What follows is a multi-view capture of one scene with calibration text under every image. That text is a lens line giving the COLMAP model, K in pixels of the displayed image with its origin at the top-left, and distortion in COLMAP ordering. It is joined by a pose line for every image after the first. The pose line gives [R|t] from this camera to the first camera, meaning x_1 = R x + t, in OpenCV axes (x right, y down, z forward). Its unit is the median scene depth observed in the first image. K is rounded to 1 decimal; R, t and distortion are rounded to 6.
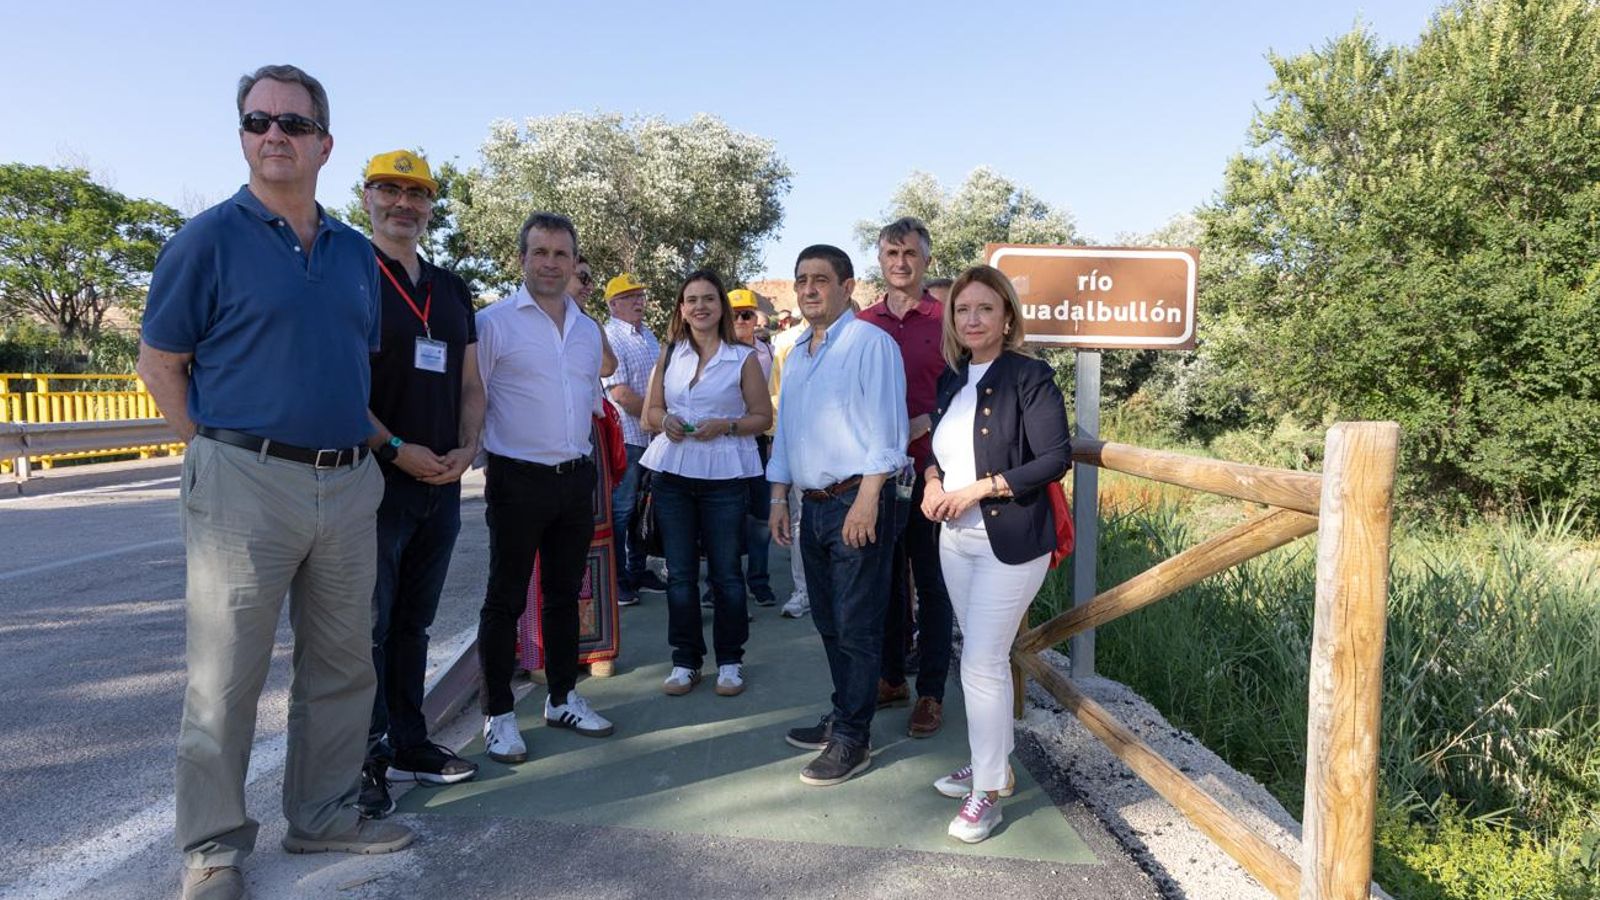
lens RADIAL K [[1072.2, 0, 800.0], [0, 1072.2, 450.0], [0, 0, 1]] dist [0.005029, 0.000612]
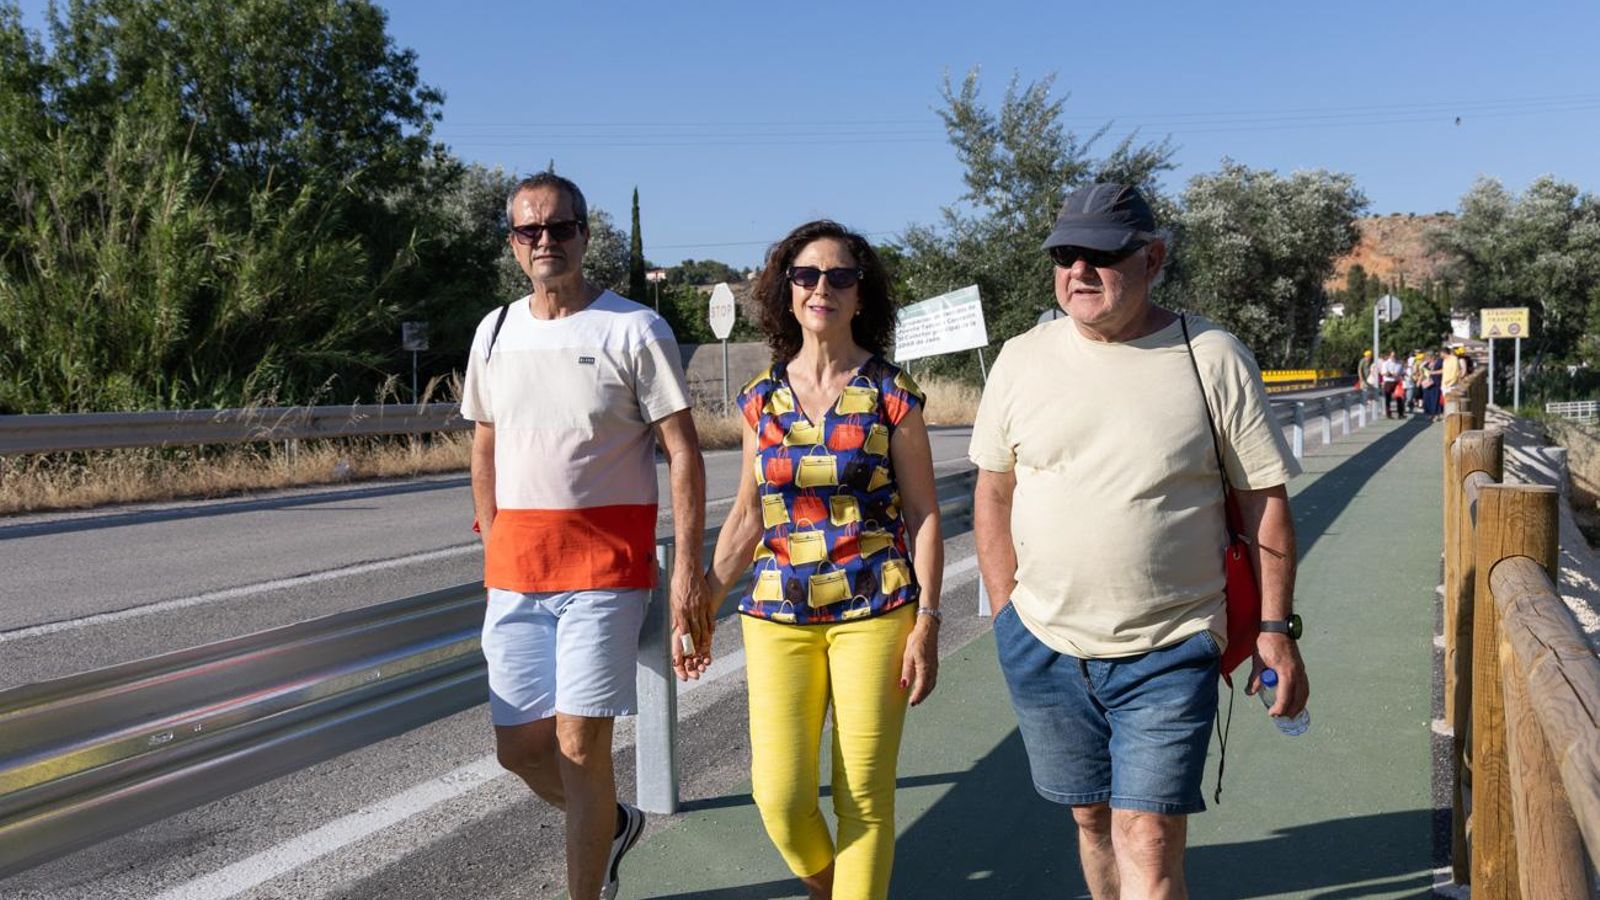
lens RADIAL K [[1580.1, 0, 800.9], [0, 1580.1, 459.6], [0, 0, 1]] dist [-0.022768, 0.006237]
pose [[0.951532, -0.001201, -0.307548, -0.066889], [-0.000192, 0.999990, -0.004497, 0.039939], [0.307550, 0.004338, 0.951522, -0.831252]]
